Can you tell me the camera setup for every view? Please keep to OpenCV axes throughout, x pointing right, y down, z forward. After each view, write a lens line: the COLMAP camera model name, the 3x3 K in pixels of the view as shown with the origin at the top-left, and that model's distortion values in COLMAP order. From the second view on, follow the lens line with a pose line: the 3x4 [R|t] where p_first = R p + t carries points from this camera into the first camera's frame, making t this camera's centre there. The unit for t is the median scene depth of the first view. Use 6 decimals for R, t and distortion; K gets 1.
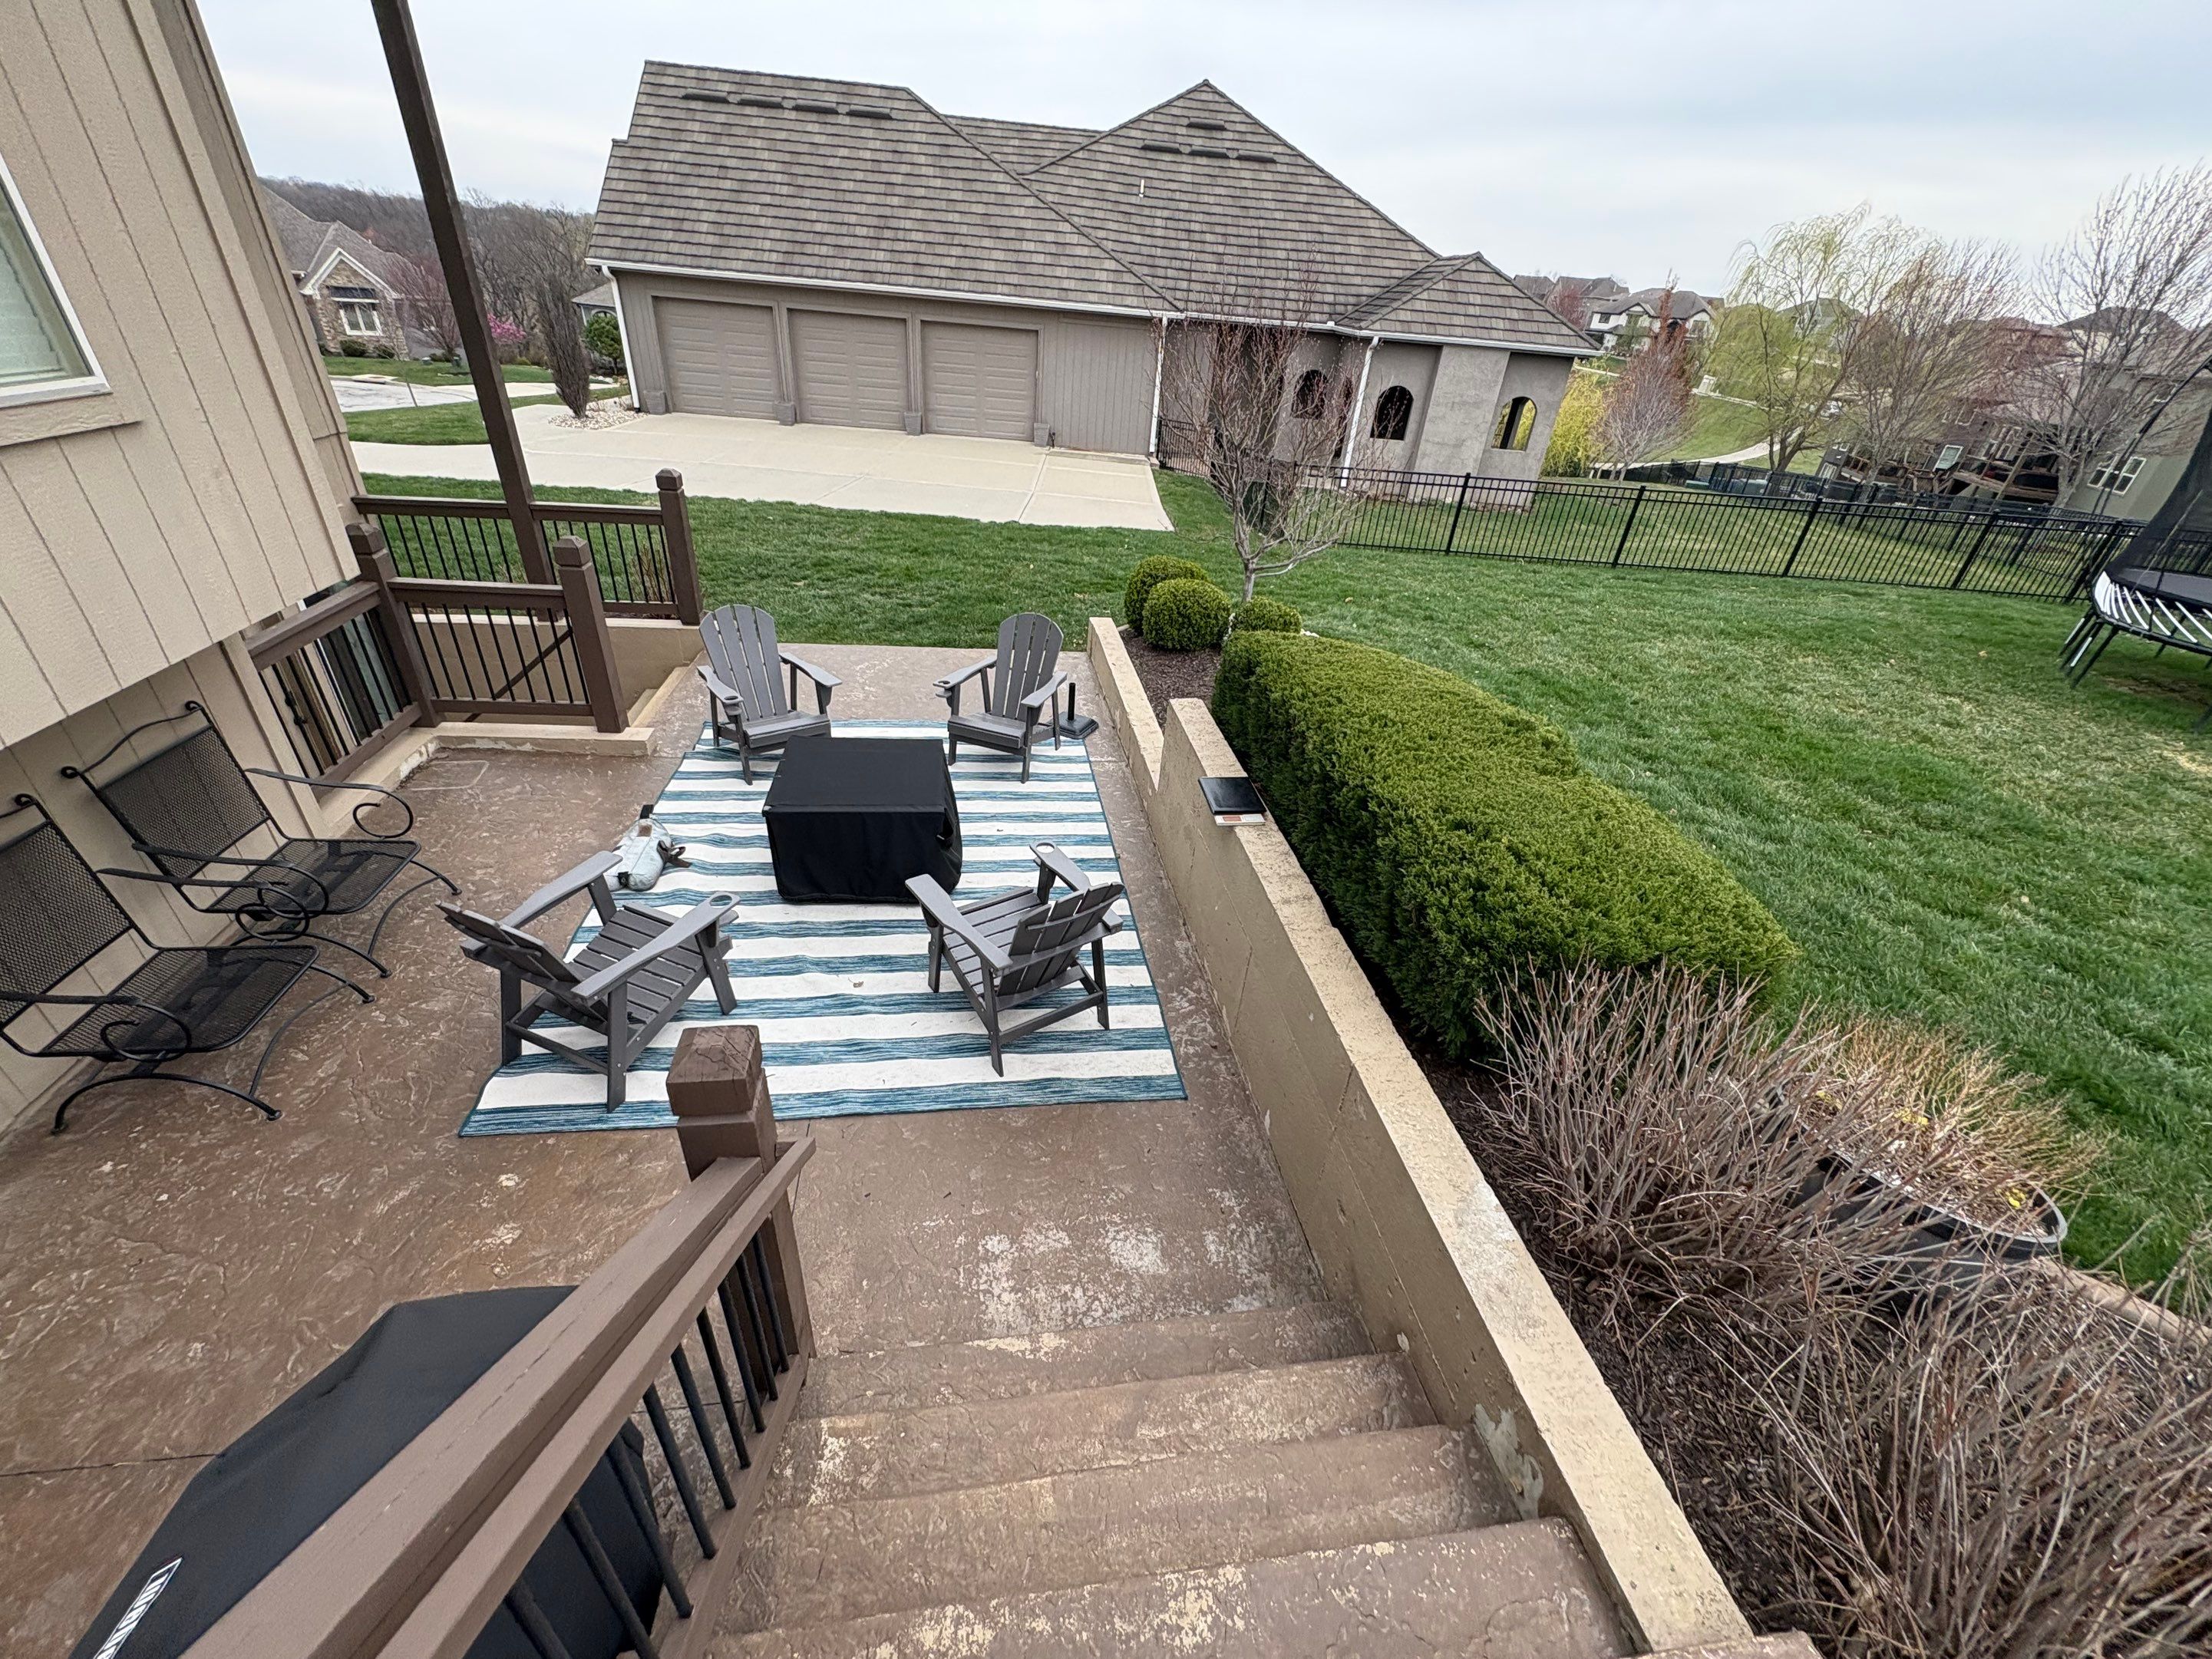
lens RADIAL K [[889.1, 0, 1110.2], [0, 889.1, 825.1], [0, 0, 1]] dist [0.003307, -0.001018]
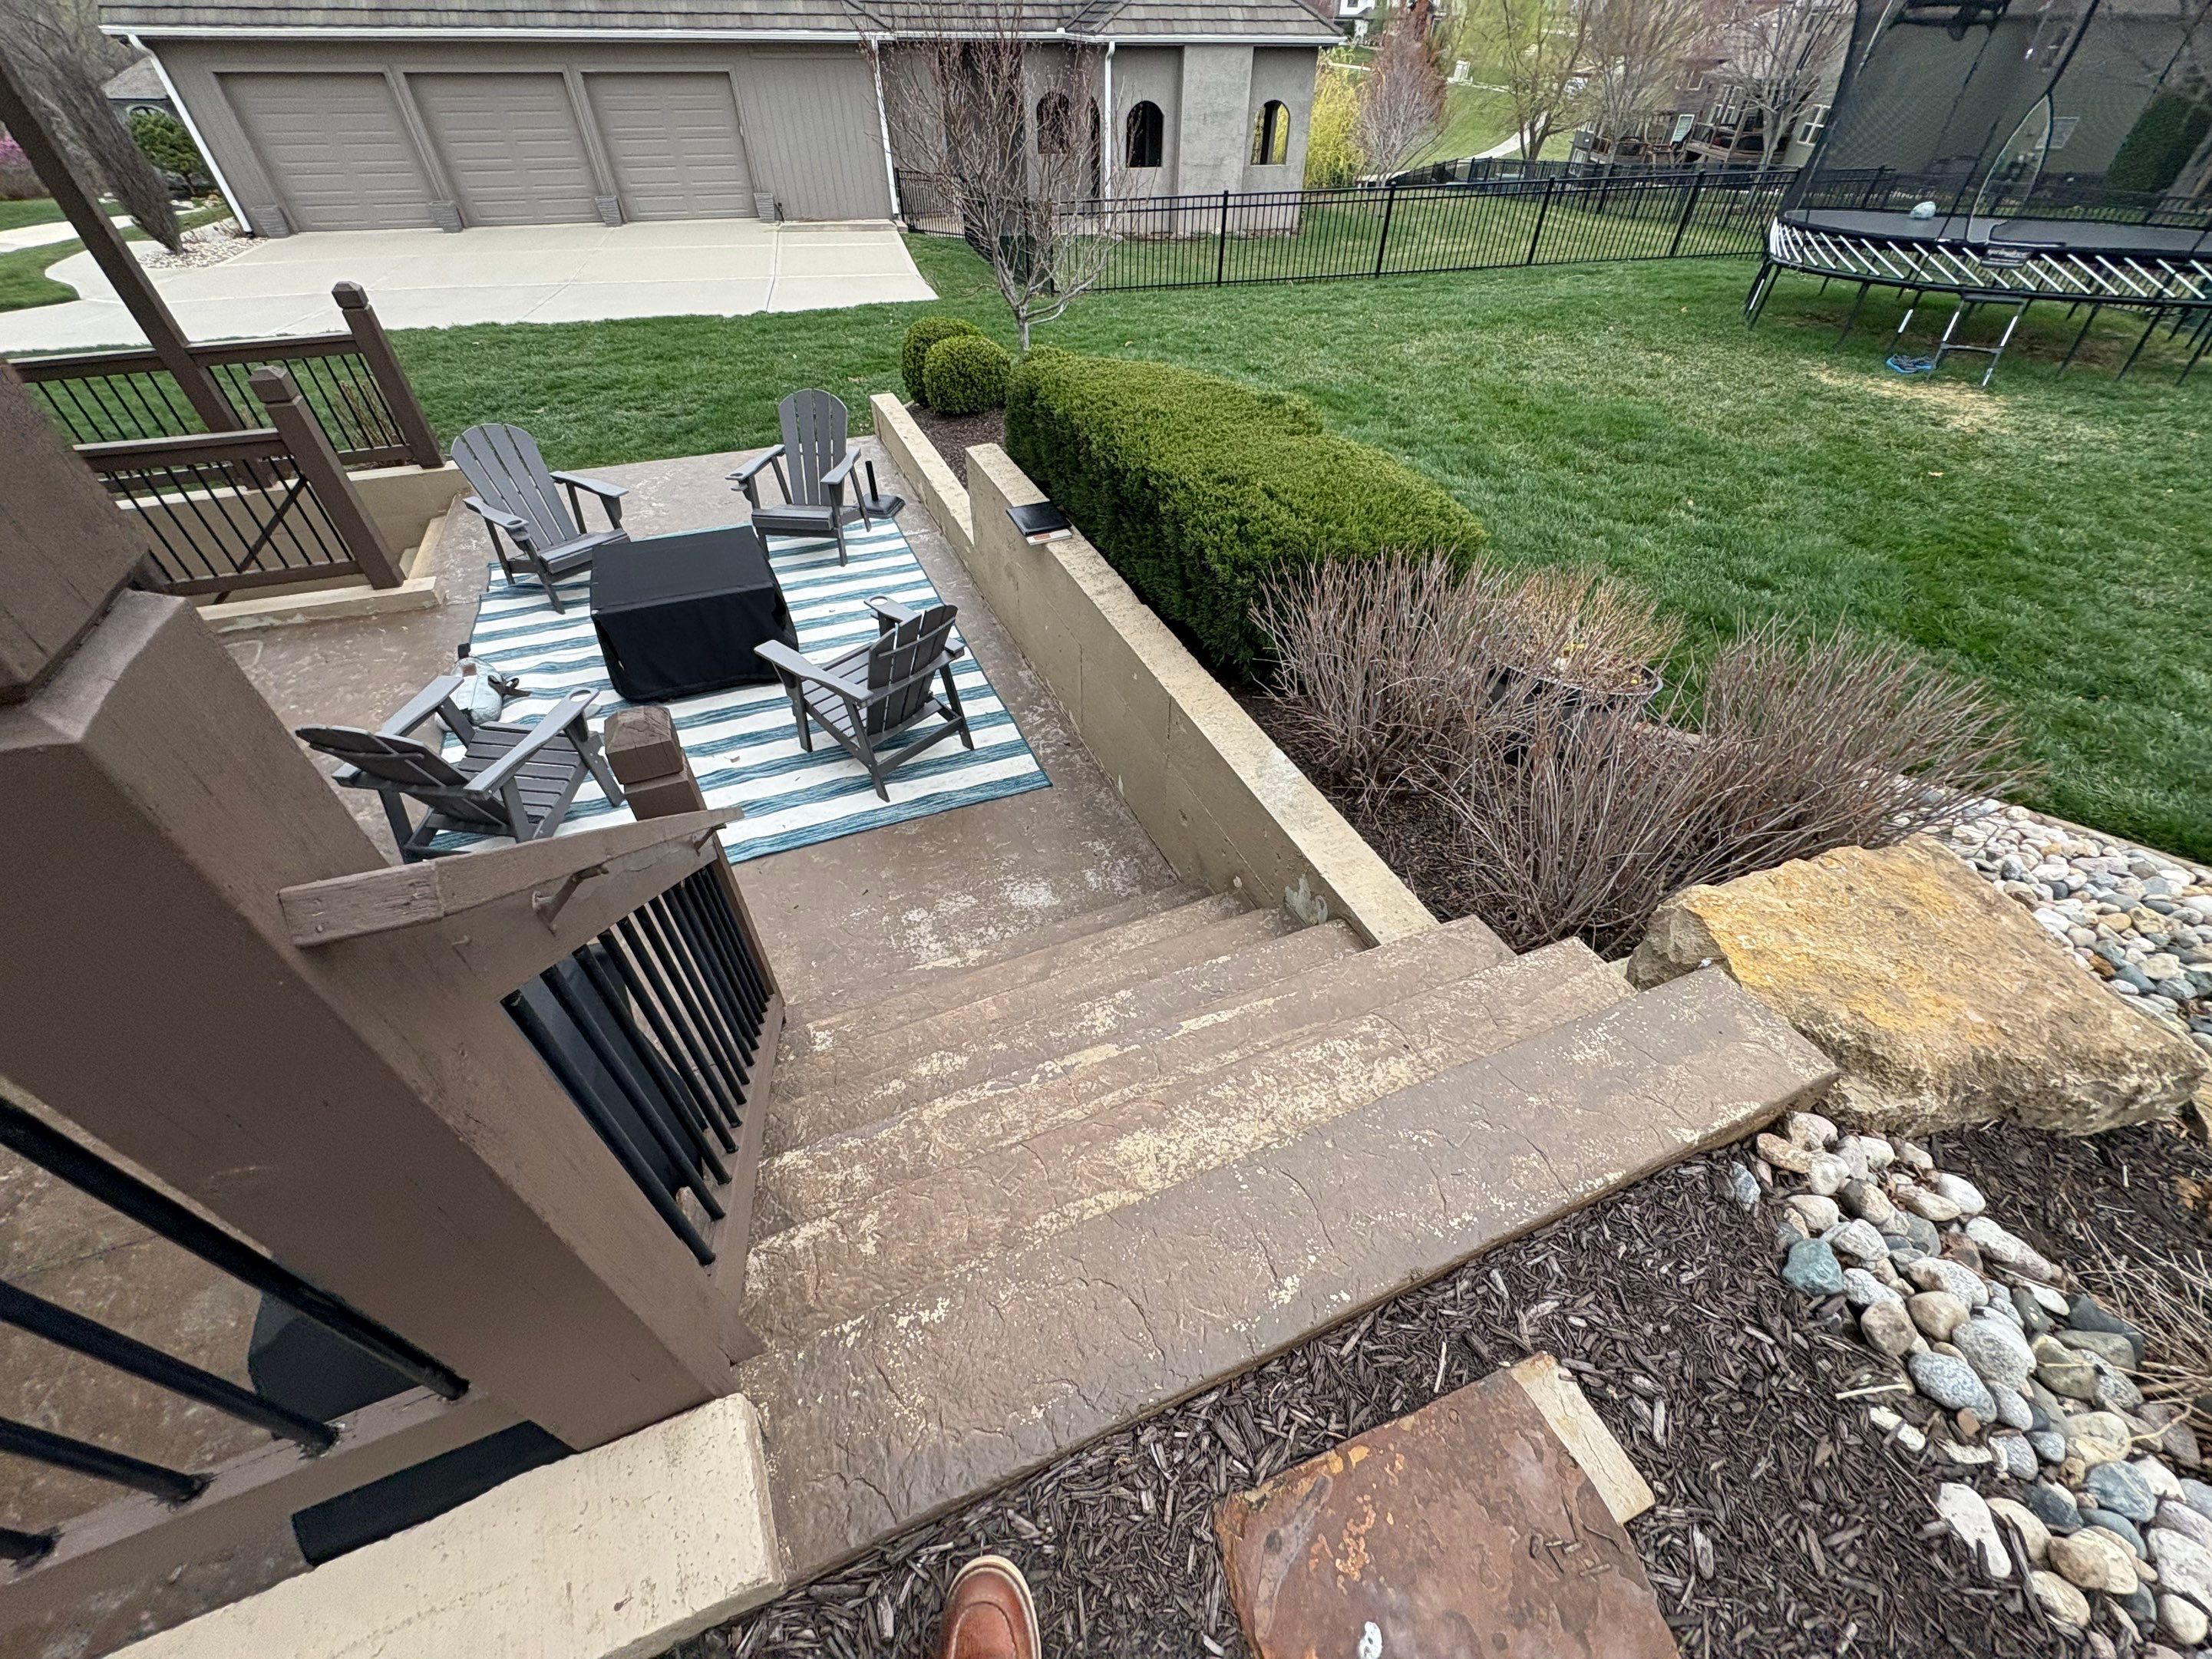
lens RADIAL K [[889.1, 0, 1111.2], [0, 889.1, 825.1], [0, 0, 1]] dist [0.003307, -0.001018]
pose [[0.966164, -0.218190, 0.137551, -0.003749], [0.185680, 0.958523, 0.216231, 0.043852], [-0.179025, -0.183374, 0.966604, -0.055964]]
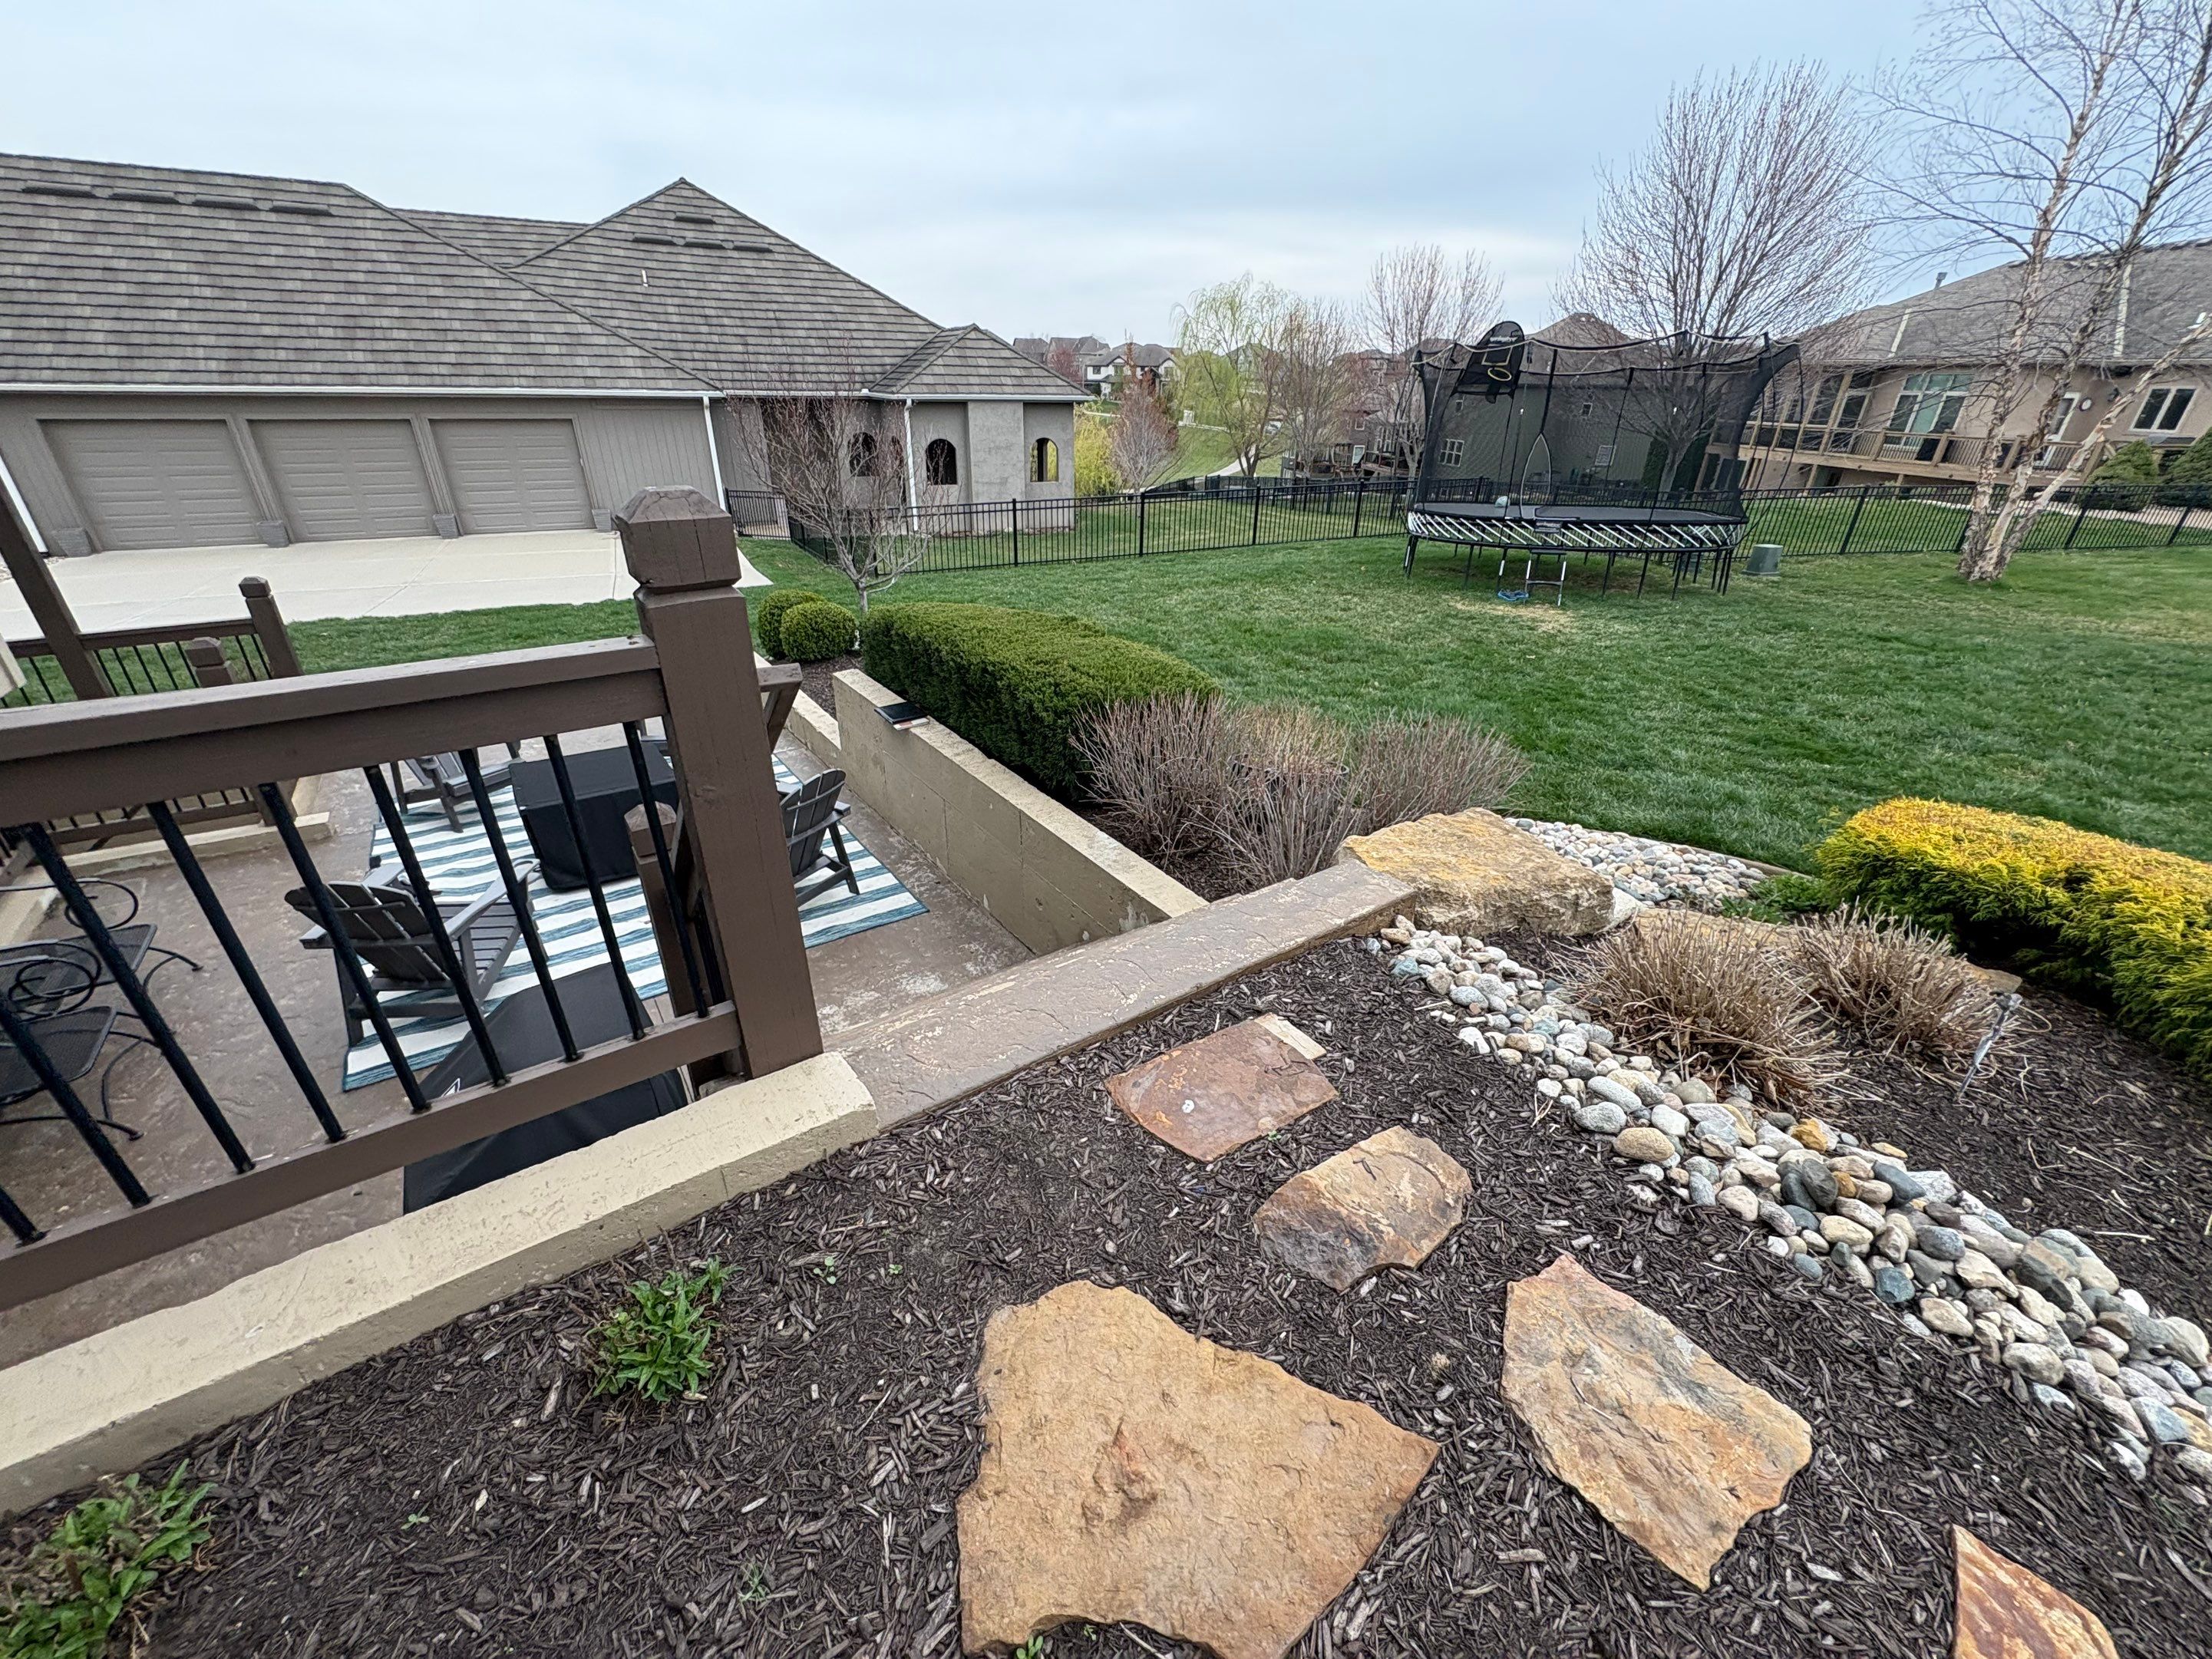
lens RADIAL K [[889.1, 0, 1111.4], [0, 889.1, 816.1], [0, 0, 1]] dist [0.003307, -0.001018]
pose [[0.892933, -0.252057, 0.373013, -0.054389], [0.276556, 0.960914, -0.012710, 0.095446], [-0.355230, 0.114508, 0.927739, -0.165651]]
